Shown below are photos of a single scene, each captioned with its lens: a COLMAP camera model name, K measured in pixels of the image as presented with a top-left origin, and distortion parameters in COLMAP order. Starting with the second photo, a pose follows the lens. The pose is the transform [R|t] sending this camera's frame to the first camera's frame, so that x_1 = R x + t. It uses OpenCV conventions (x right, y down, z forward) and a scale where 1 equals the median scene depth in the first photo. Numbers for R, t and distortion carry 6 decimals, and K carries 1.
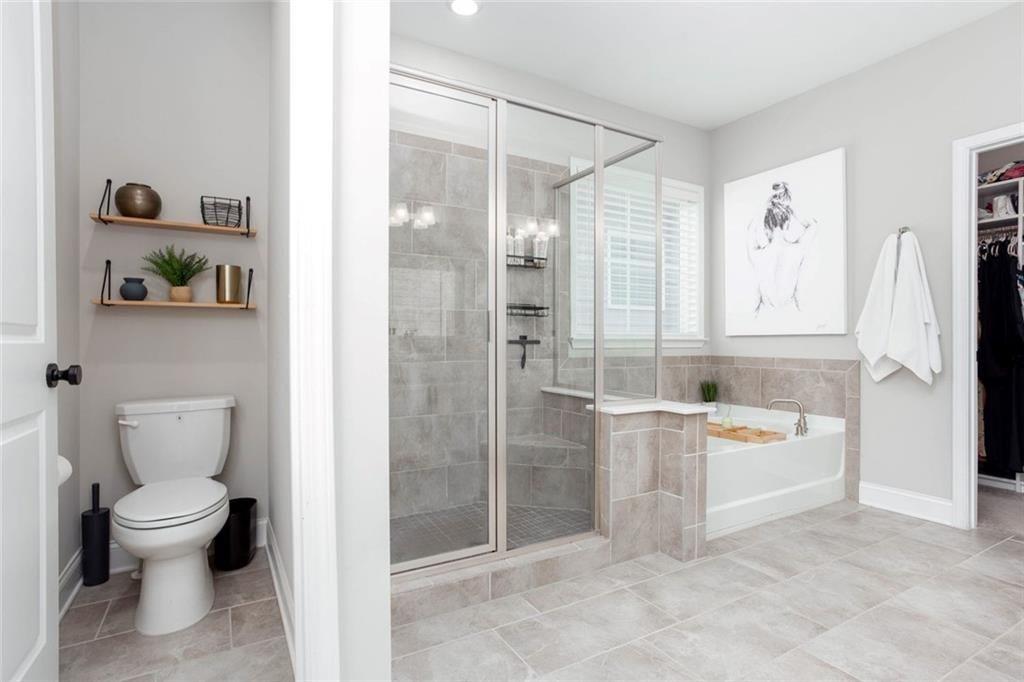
lens RADIAL K [[513.7, 0, 510.7], [0, 513.7, 338.4], [0, 0, 1]] dist [-0.053665, 0.040687]
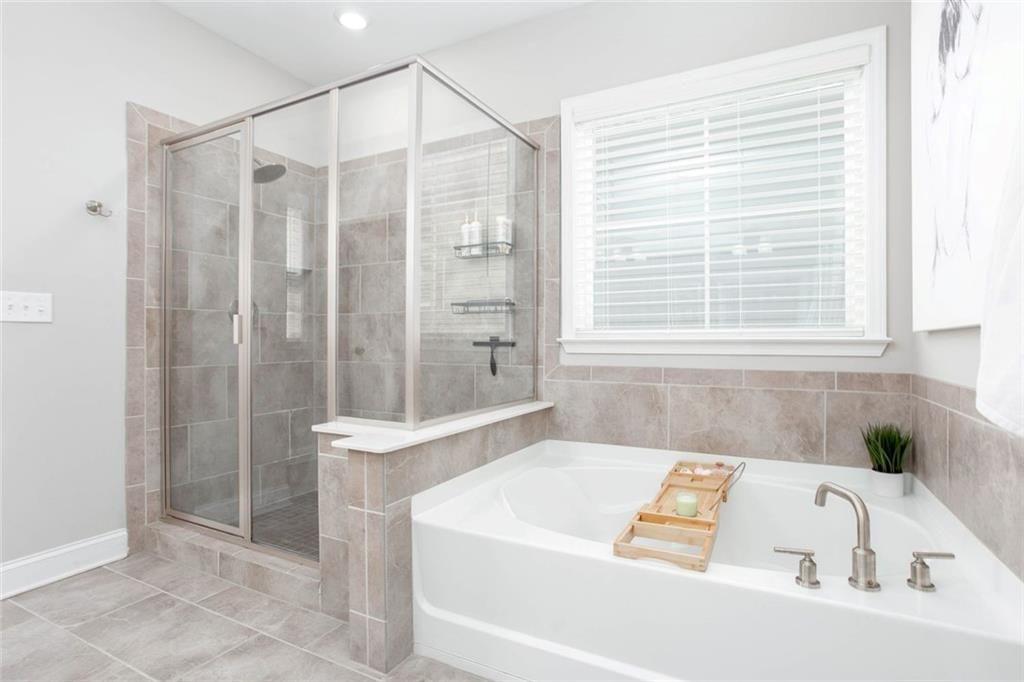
lens RADIAL K [[498.7, 0, 517.2], [0, 498.7, 335.1], [0, 0, 1]] dist [-0.045514, 0.028818]
pose [[0.545967, -0.011334, -0.837730, 0.741547], [0.003002, 0.999929, -0.011572, 0.001893], [0.837801, 0.003803, 0.545962, 0.585069]]
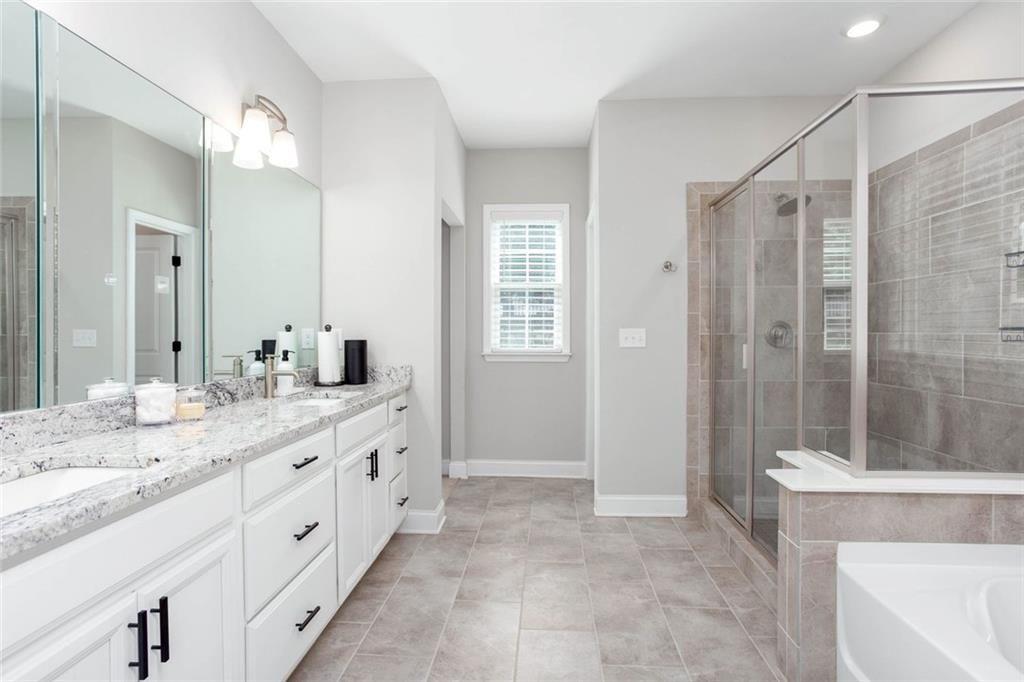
lens RADIAL K [[522.3, 0, 537.0], [0, 522.3, 333.5], [0, 0, 1]] dist [-0.002255, 0.012307]
pose [[-0.518760, 0.006185, -0.854898, 0.879203], [0.005309, 0.999978, 0.004013, -0.058832], [0.854904, -0.002457, -0.518781, 0.786863]]
